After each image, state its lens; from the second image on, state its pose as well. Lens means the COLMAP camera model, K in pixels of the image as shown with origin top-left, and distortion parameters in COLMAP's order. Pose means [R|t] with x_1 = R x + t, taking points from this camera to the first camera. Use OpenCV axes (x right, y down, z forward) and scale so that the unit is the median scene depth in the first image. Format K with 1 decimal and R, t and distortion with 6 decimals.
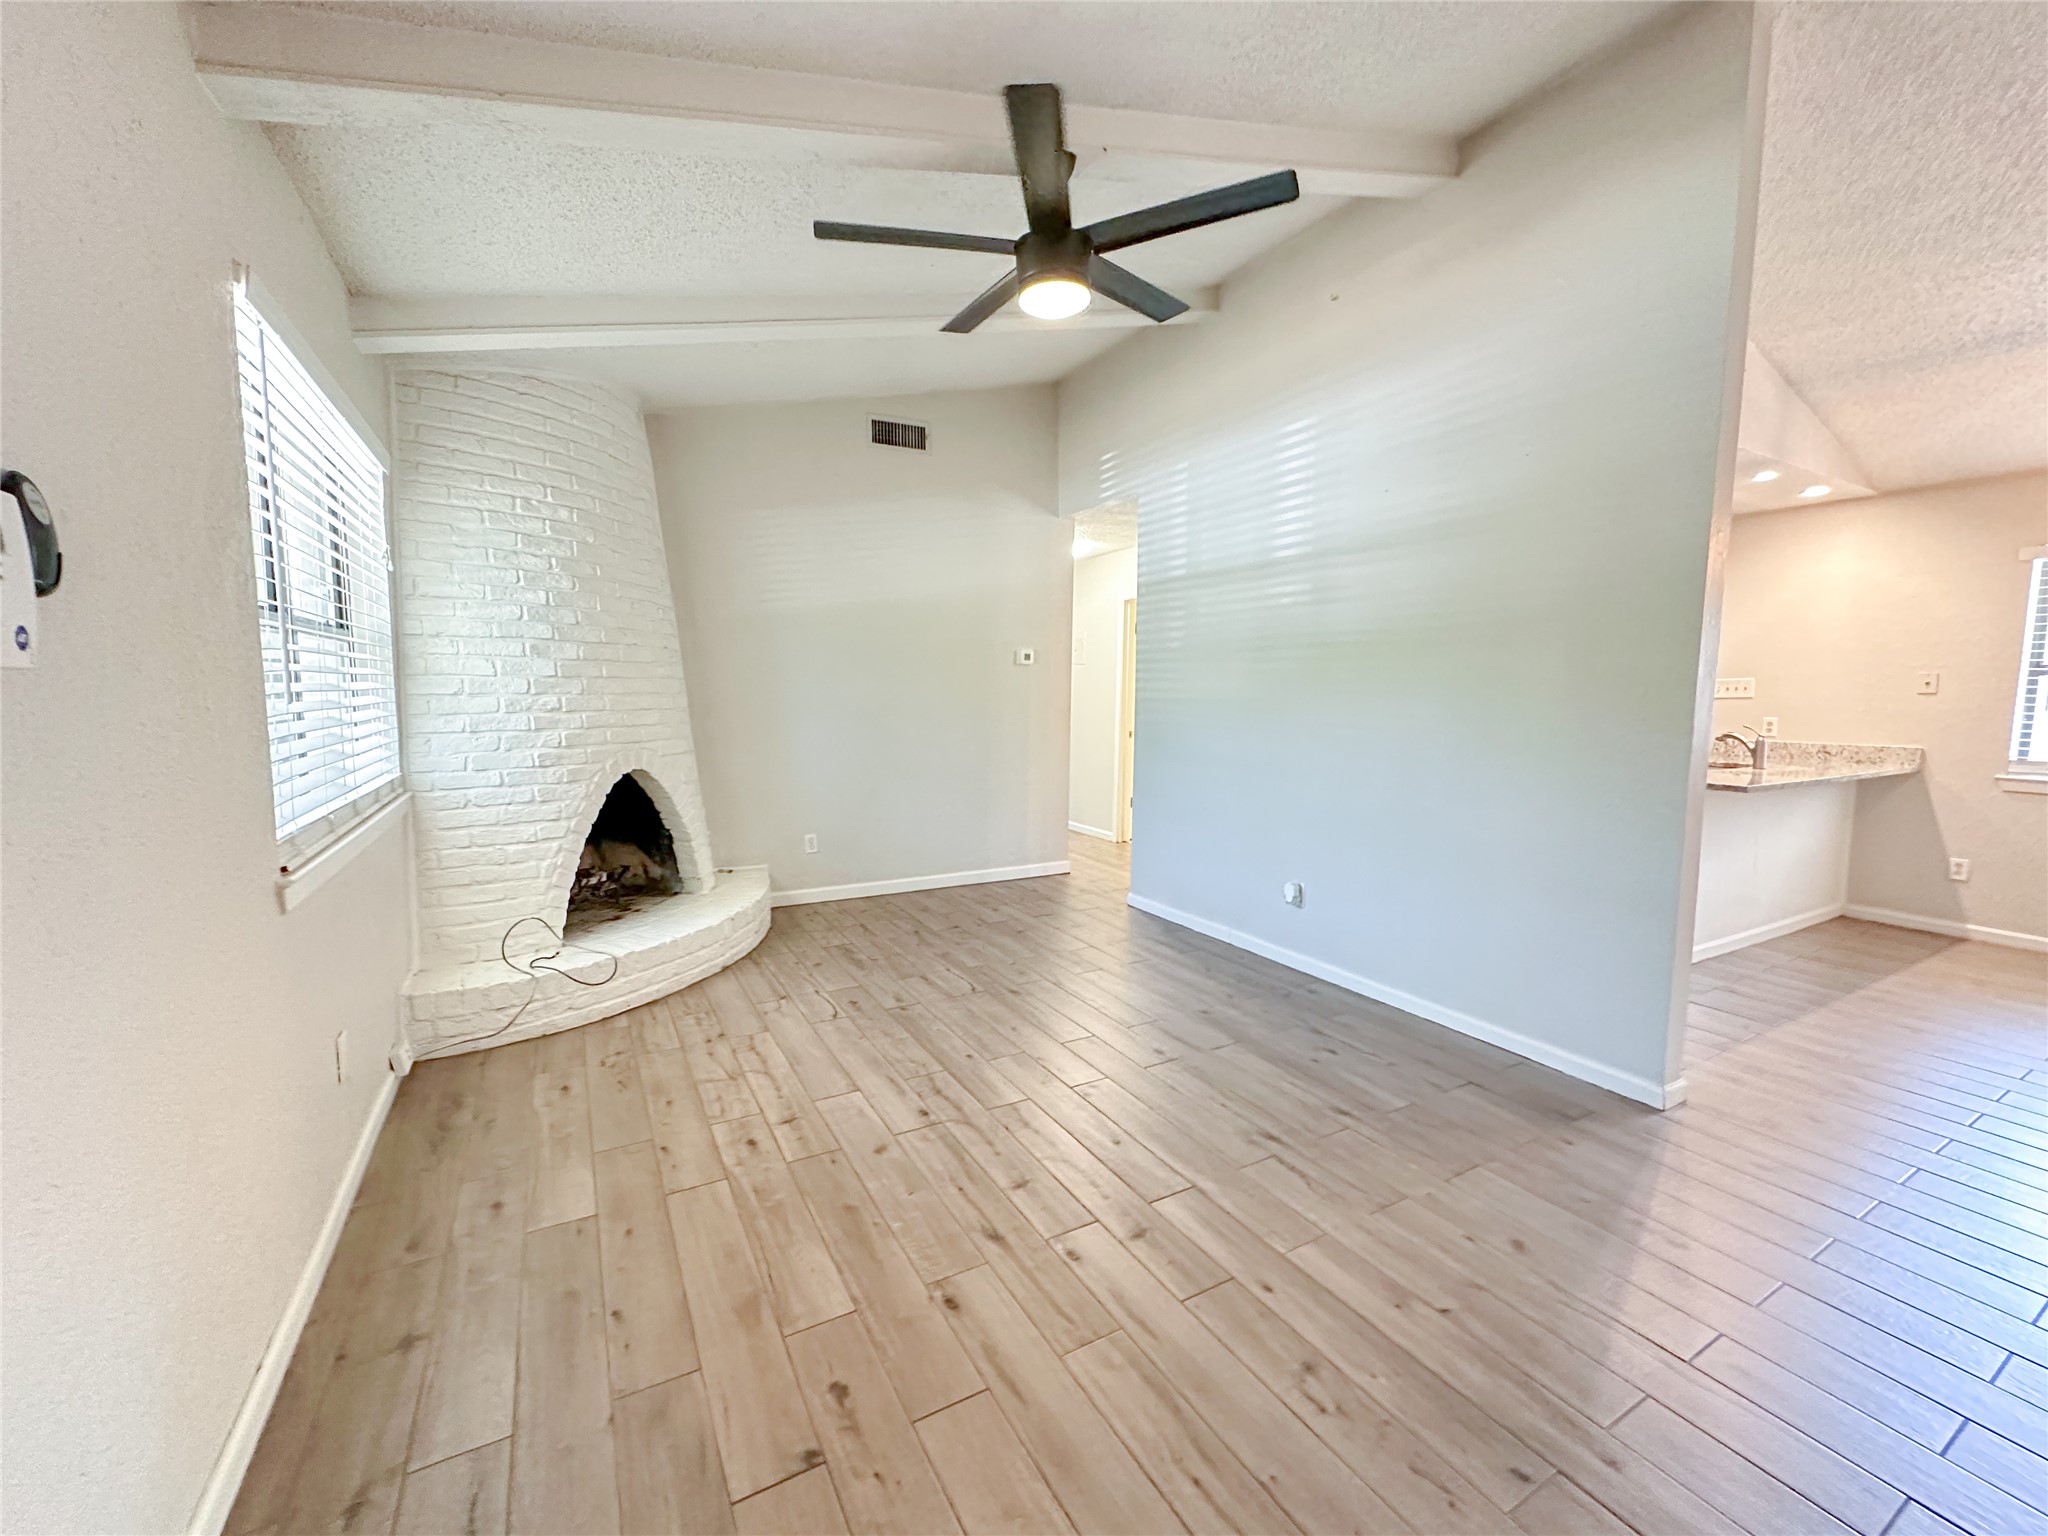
lens RADIAL K [[817.4, 0, 1018.6], [0, 817.4, 763.7], [0, 0, 1]] dist [-0.000081, 0.000587]
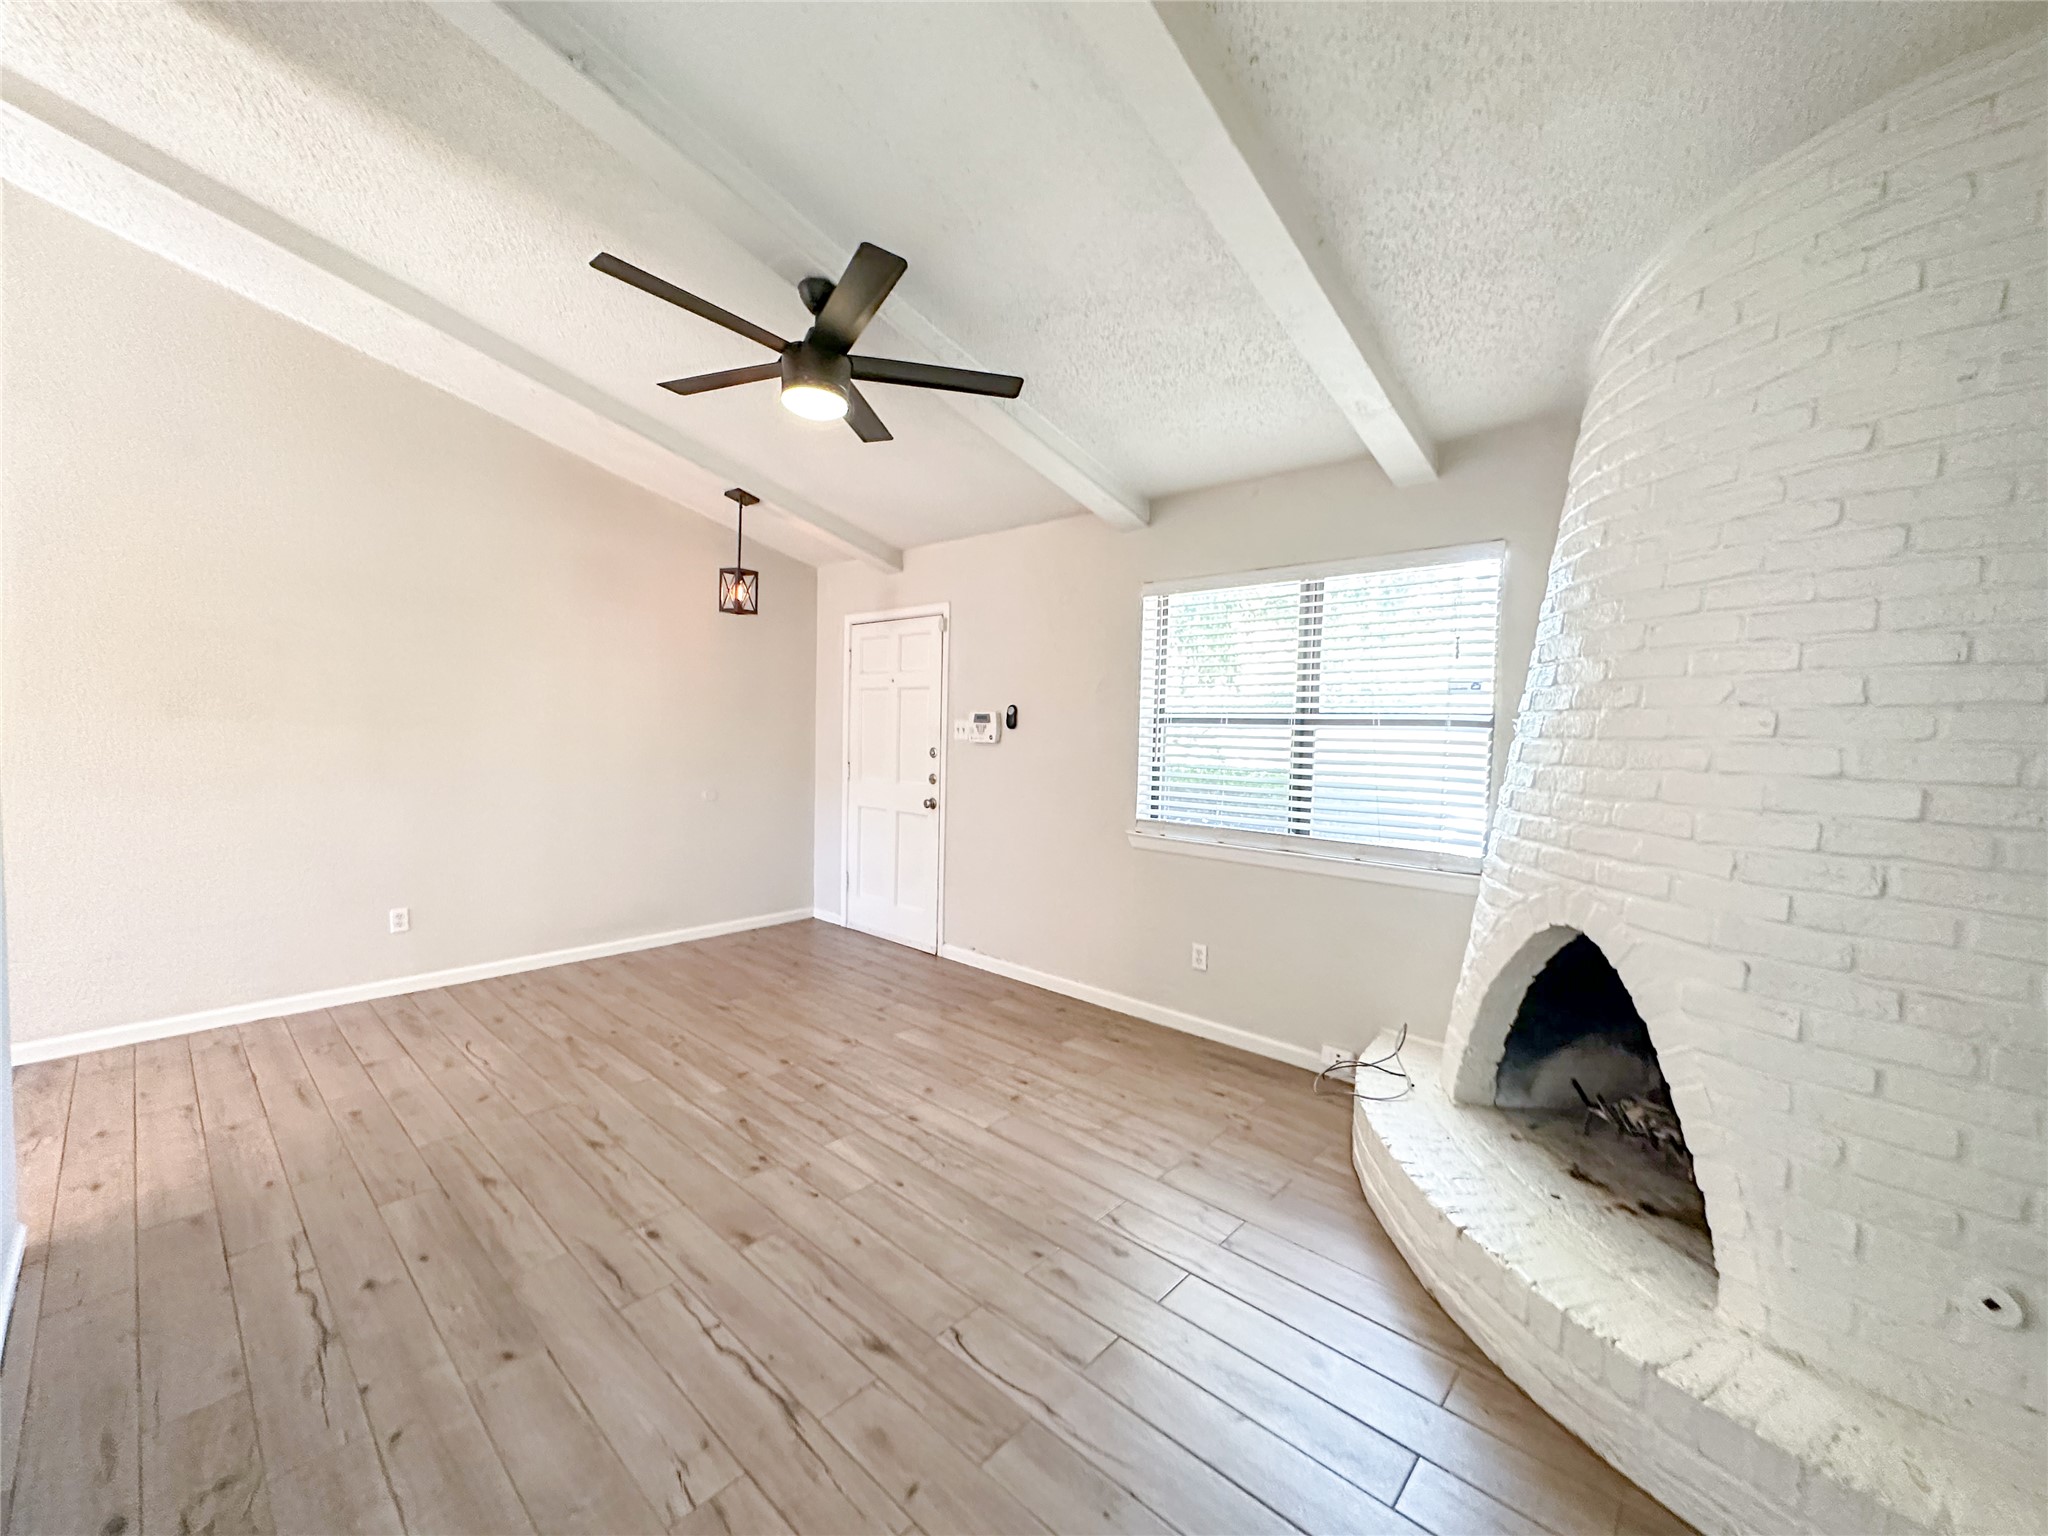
lens RADIAL K [[817.4, 0, 1018.6], [0, 817.4, 763.7], [0, 0, 1]] dist [-0.000081, 0.000587]
pose [[-0.950430, -0.020442, -0.310266, 0.110508], [-0.061684, 0.990400, 0.123703, -0.221119], [0.304759, 0.136709, -0.942567, 2.055893]]
